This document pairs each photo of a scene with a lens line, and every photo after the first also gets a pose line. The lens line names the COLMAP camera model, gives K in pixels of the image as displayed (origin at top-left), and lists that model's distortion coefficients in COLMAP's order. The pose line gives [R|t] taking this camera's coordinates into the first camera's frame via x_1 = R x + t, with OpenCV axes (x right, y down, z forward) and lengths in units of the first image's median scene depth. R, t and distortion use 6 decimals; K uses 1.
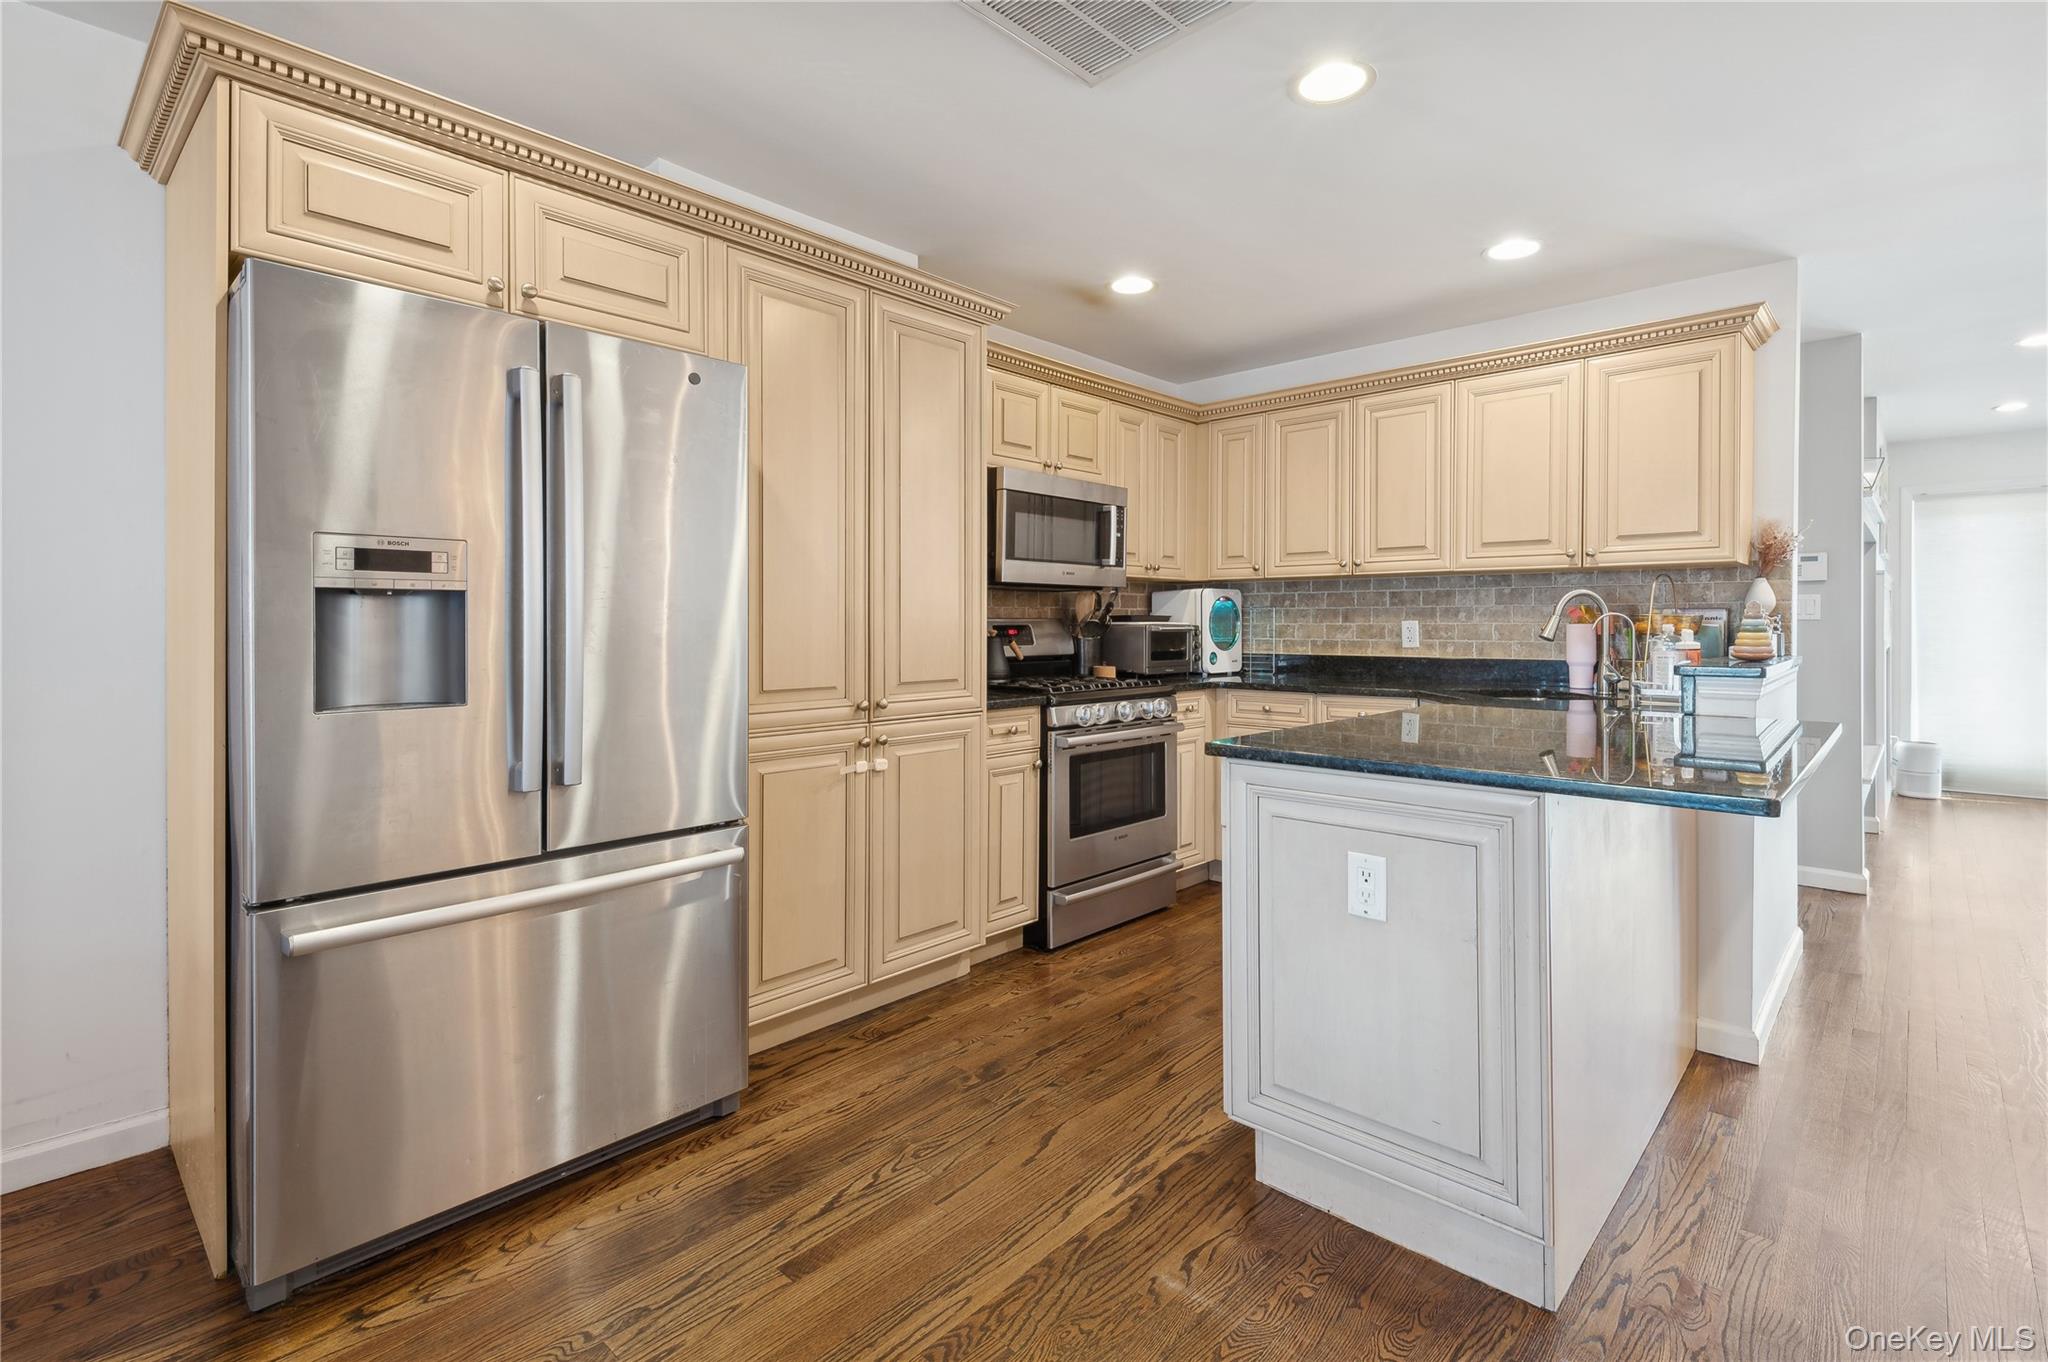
lens RADIAL K [[961.6, 0, 1029.2], [0, 961.6, 636.7], [0, 0, 1]] dist [0.008450, 0.000475]
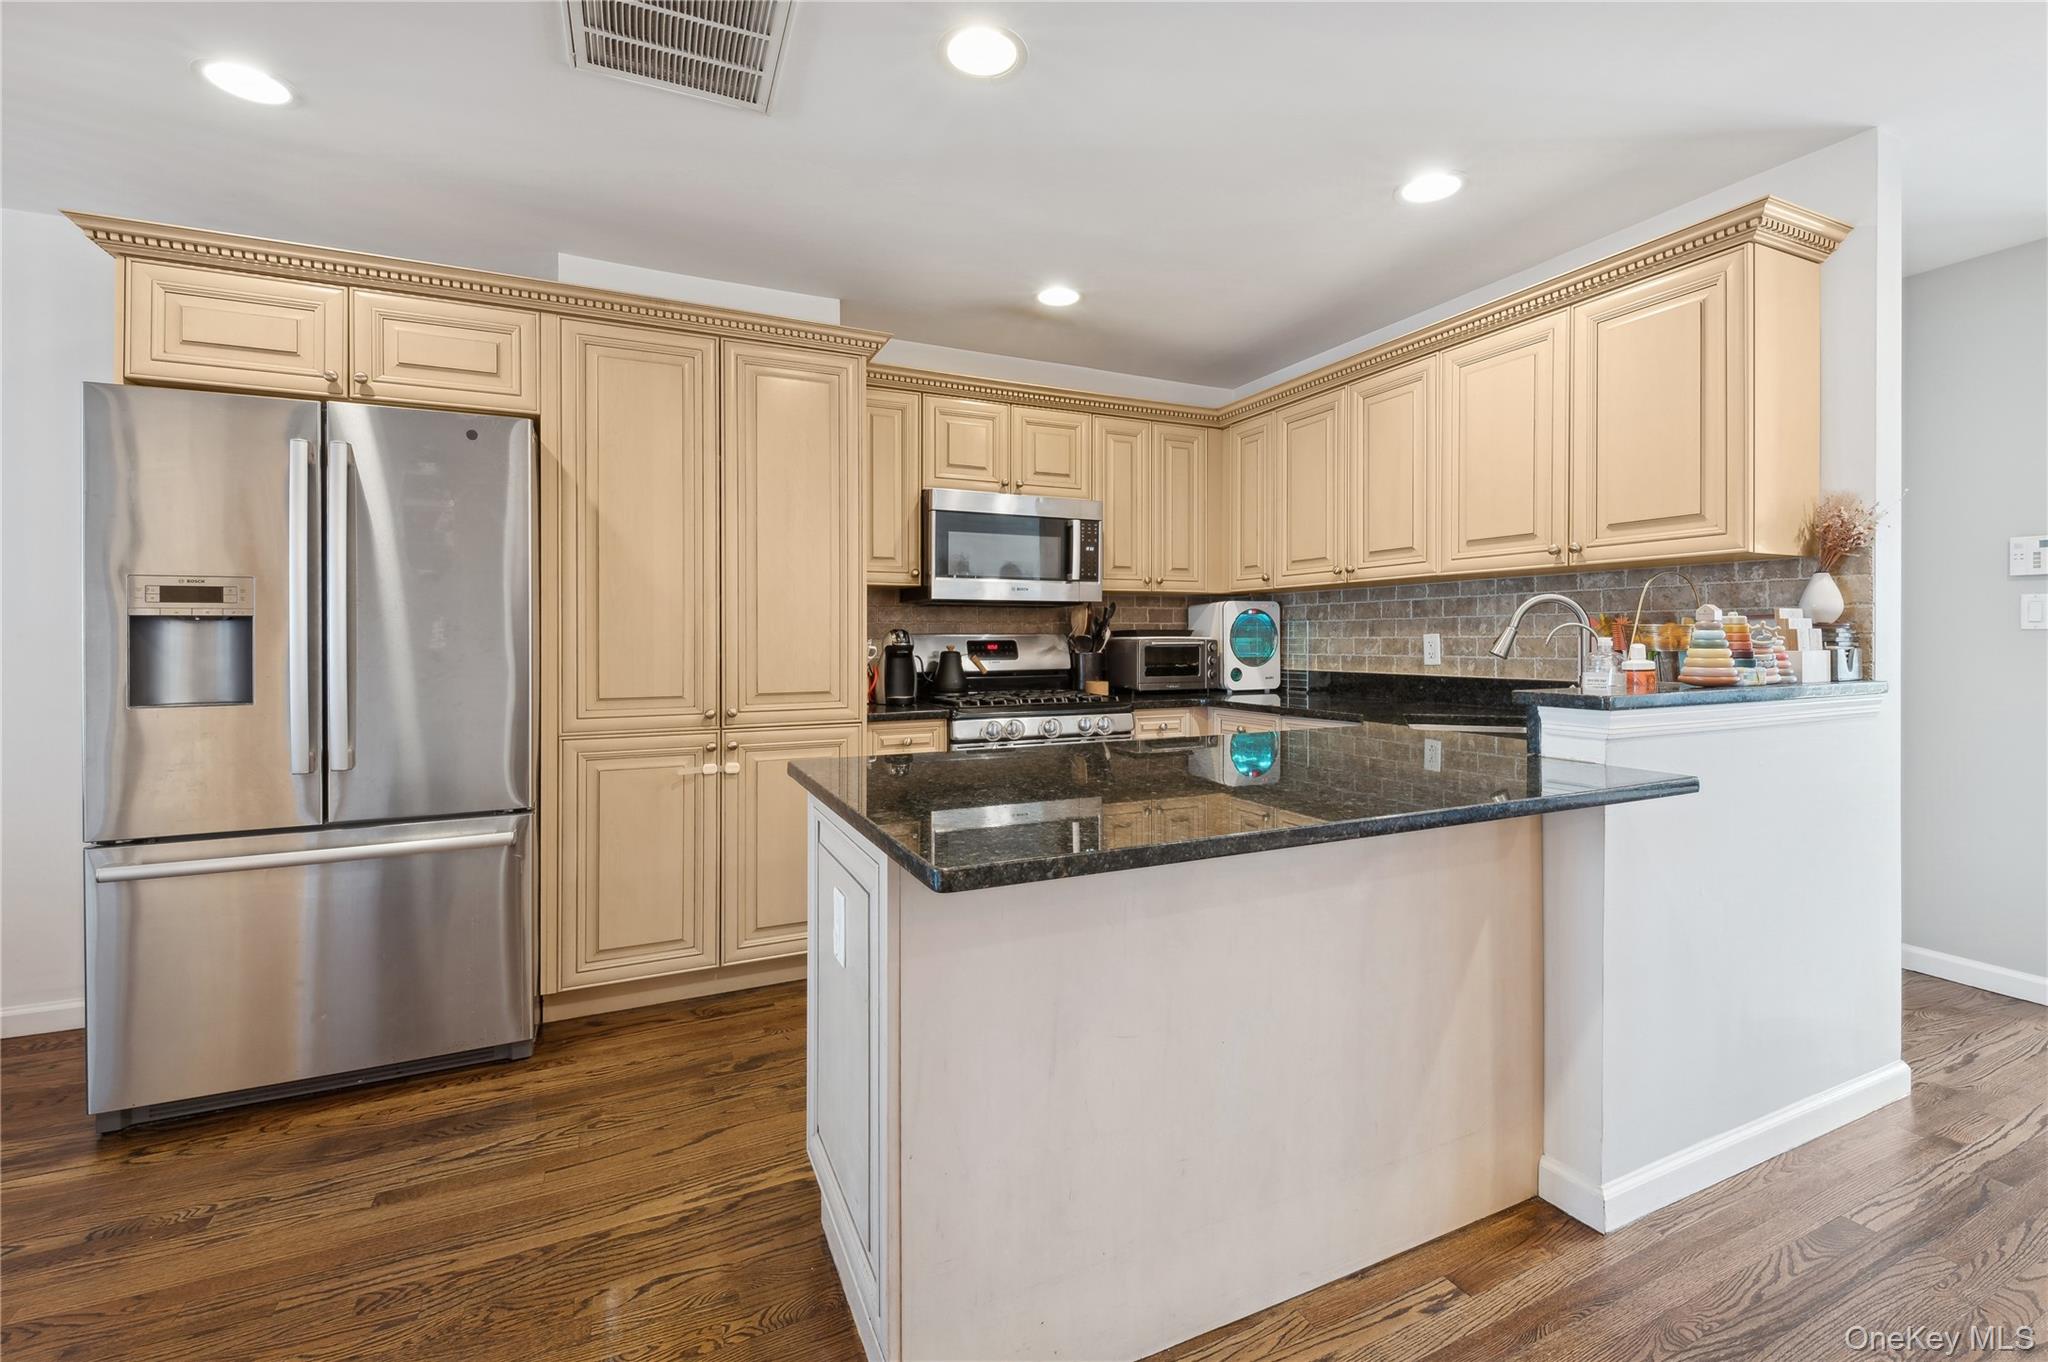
lens RADIAL K [[887.9, 0, 1068.5], [0, 887.9, 647.6], [0, 0, 1]] dist [-0.001137, -0.000895]
pose [[0.927116, -0.000001, -0.374775, 0.469023], [-0.001285, 0.999994, -0.003181, -0.001623], [0.374773, 0.003431, 0.927110, 0.163568]]
